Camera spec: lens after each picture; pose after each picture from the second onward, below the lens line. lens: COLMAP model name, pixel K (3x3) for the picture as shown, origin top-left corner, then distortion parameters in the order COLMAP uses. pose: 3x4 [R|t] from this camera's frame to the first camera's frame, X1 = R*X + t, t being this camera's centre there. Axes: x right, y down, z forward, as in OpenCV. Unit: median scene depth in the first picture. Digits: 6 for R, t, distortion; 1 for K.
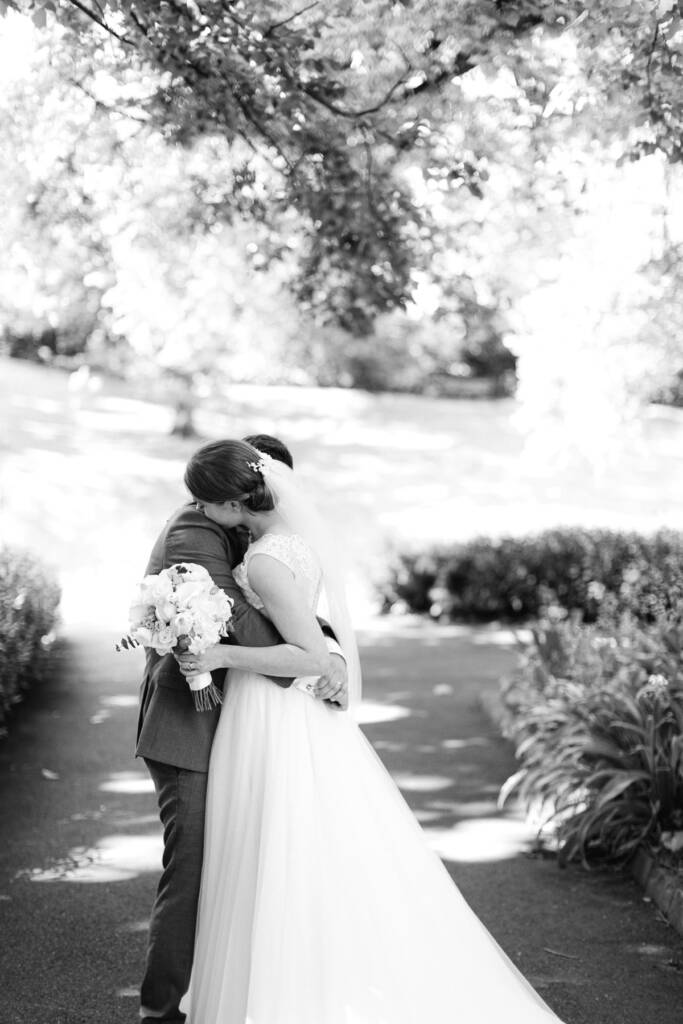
lens RADIAL K [[1429.0, 0, 341.6], [0, 1429.0, 488.4], [0, 0, 1]] dist [0.027980, 0.013494]
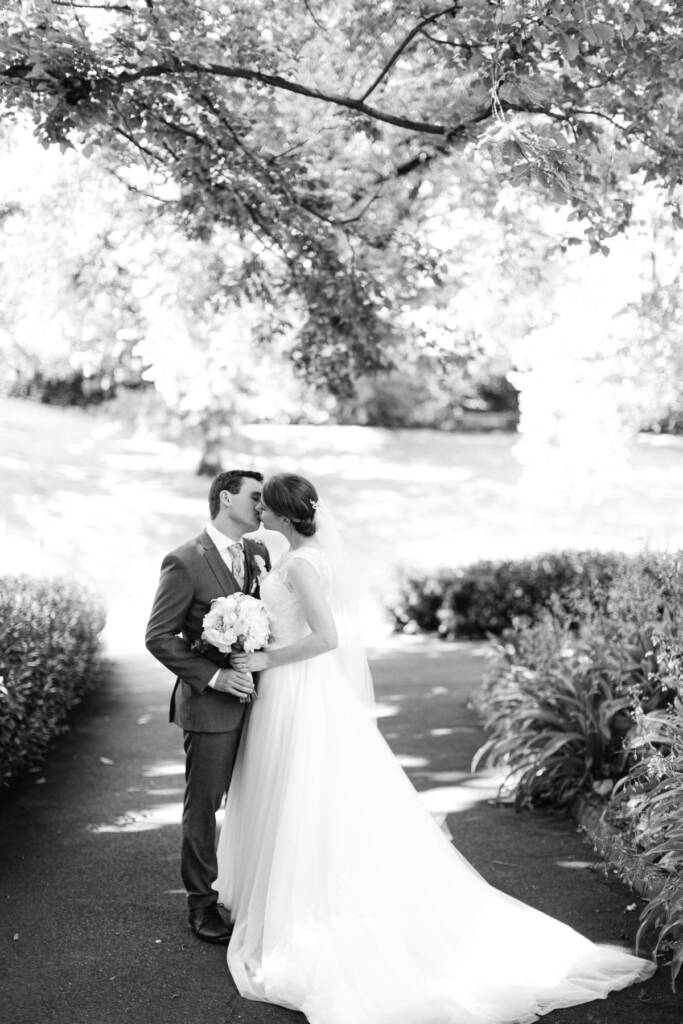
lens RADIAL K [[1500.3, 0, 341.5], [0, 1500.3, 512.0], [0, 0, 1]] dist [-0.013880, 0.005675]
pose [[0.999466, -0.022543, -0.023639, 0.024067], [0.022339, 0.999711, -0.008852, 0.005360], [0.023832, 0.008319, 0.999681, -0.219959]]
